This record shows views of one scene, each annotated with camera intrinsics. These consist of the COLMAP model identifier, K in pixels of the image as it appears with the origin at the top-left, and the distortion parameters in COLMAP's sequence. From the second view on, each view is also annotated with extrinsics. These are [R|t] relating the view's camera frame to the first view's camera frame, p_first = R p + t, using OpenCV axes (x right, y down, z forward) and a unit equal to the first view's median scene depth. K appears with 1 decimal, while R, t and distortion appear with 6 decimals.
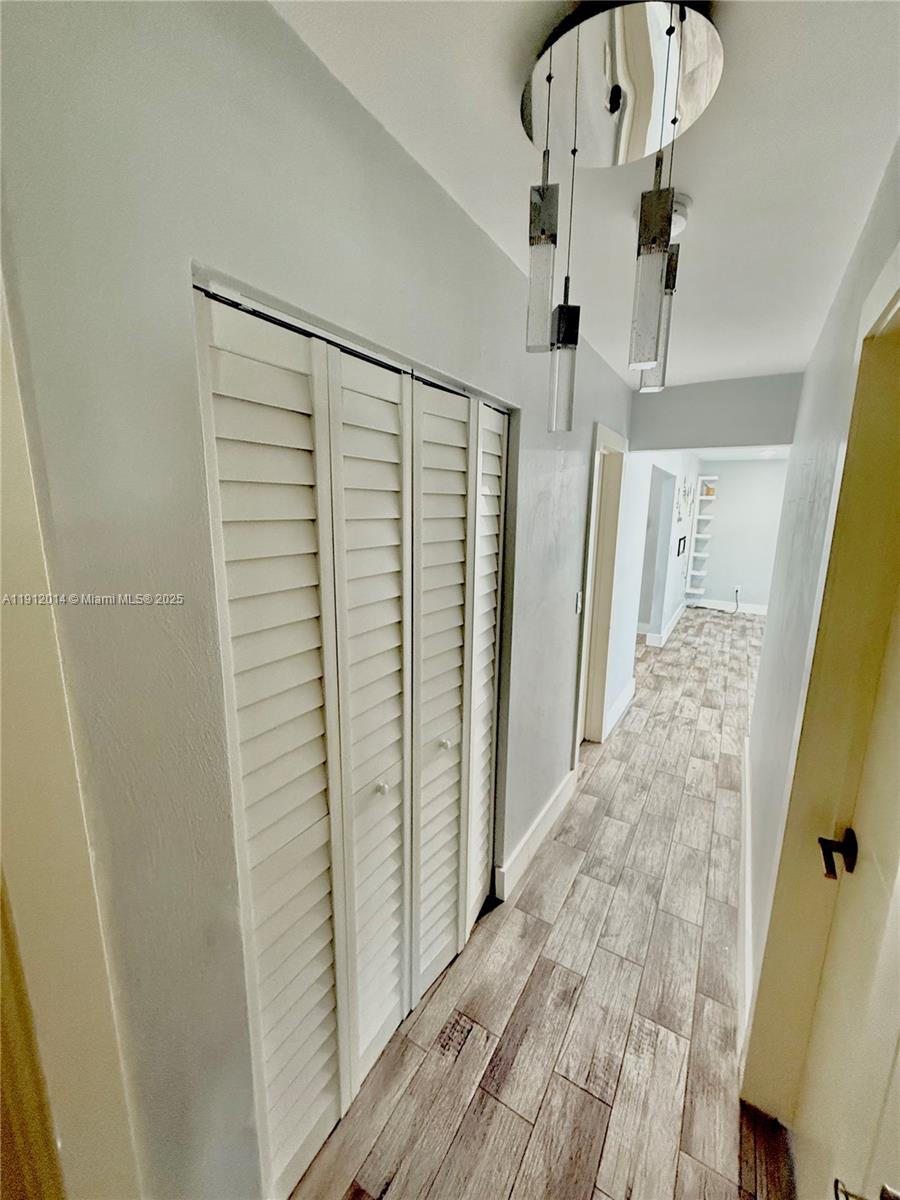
lens RADIAL K [[478.9, 0, 448.5], [0, 478.9, 597.3], [0, 0, 1]] dist [0.001118, -0.000808]
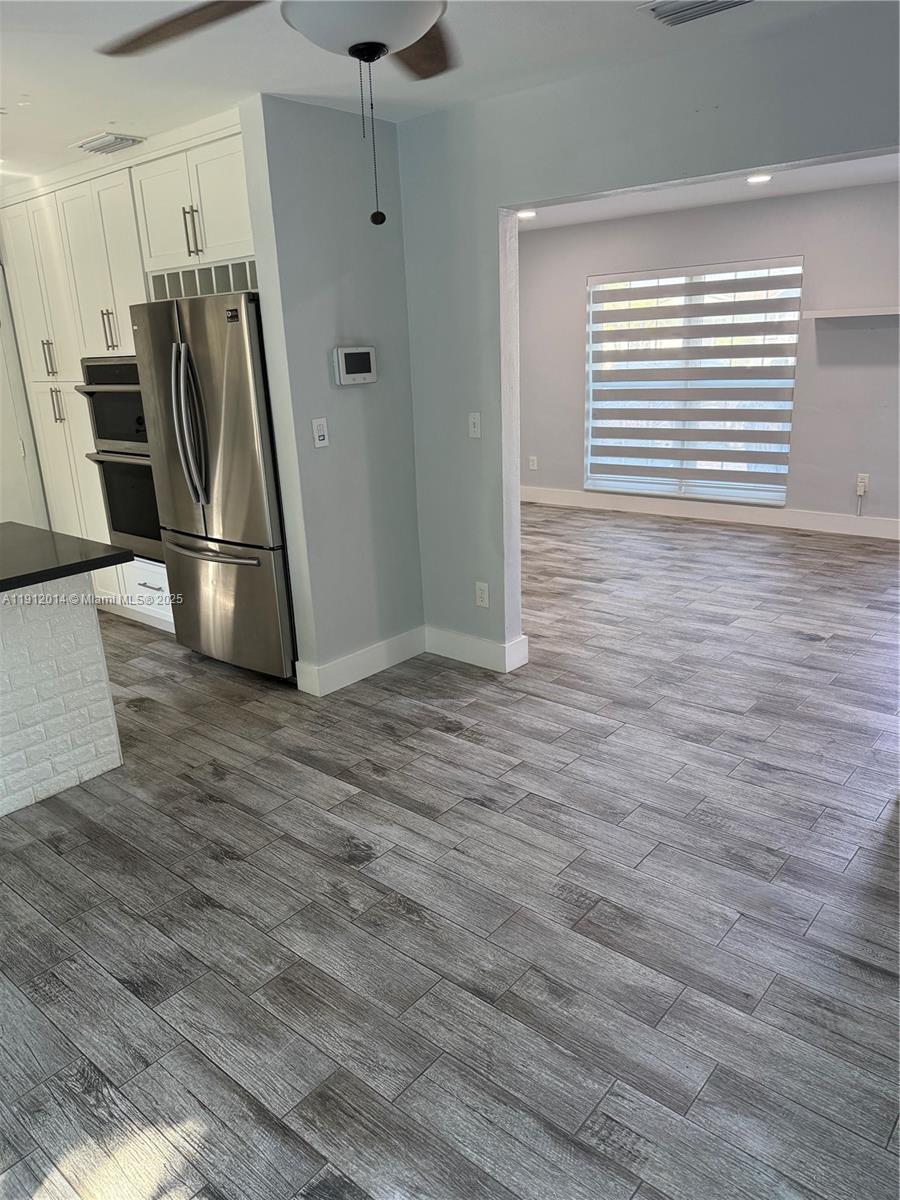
lens RADIAL K [[842.0, 0, 454.5], [0, 842.0, 600.5], [0, 0, 1]] dist [0.063507, -0.073222]
pose [[0.149809, -0.308970, 0.939199, -0.476682], [0.224089, 0.935810, 0.272111, -0.334273], [-0.962986, 0.169700, 0.209430, 1.963651]]
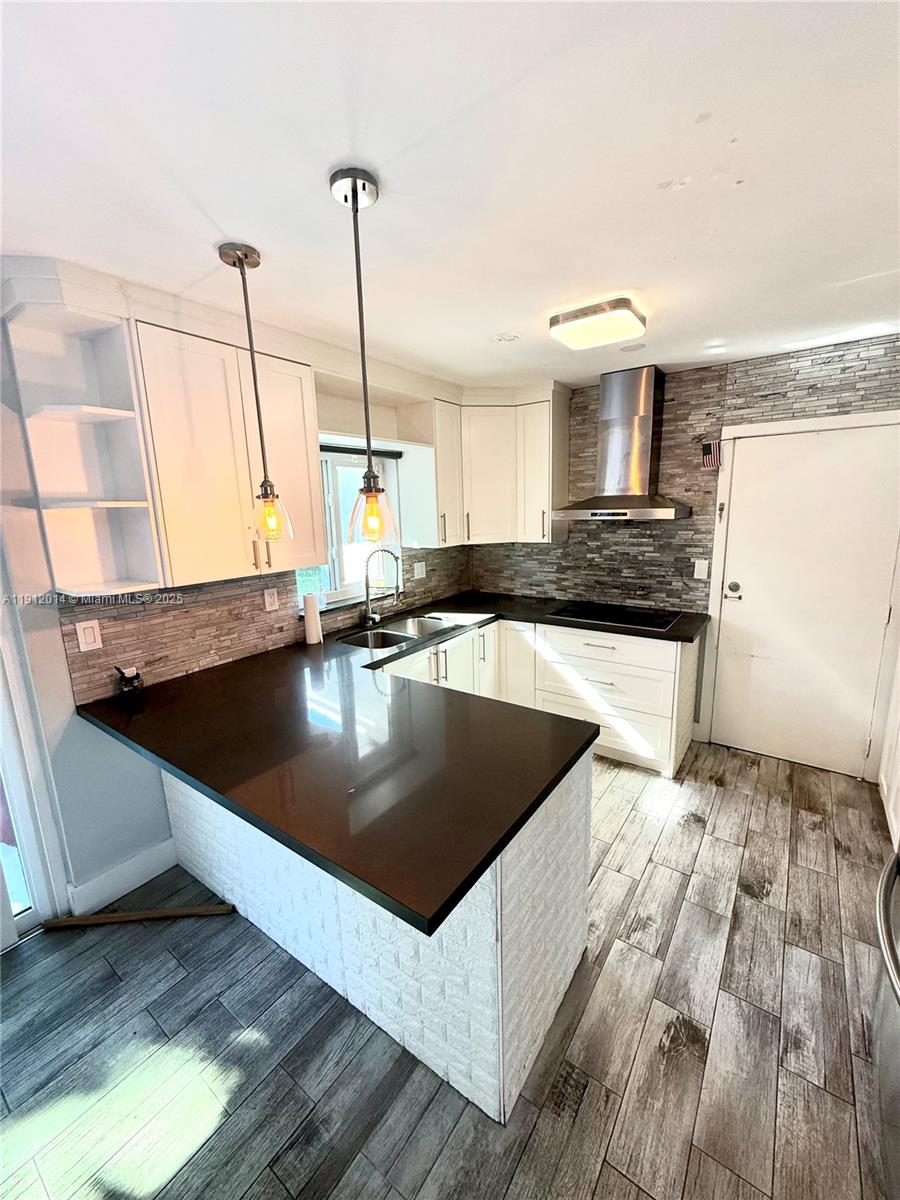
lens RADIAL K [[478.9, 0, 449.1], [0, 478.9, 598.1], [0, 0, 1]] dist [0.001118, -0.000808]
pose [[0.996490, -0.024965, -0.079905, 0.536055], [0.025330, 0.999673, 0.003551, -0.412126], [0.079790, -0.005563, 0.996796, 2.248143]]
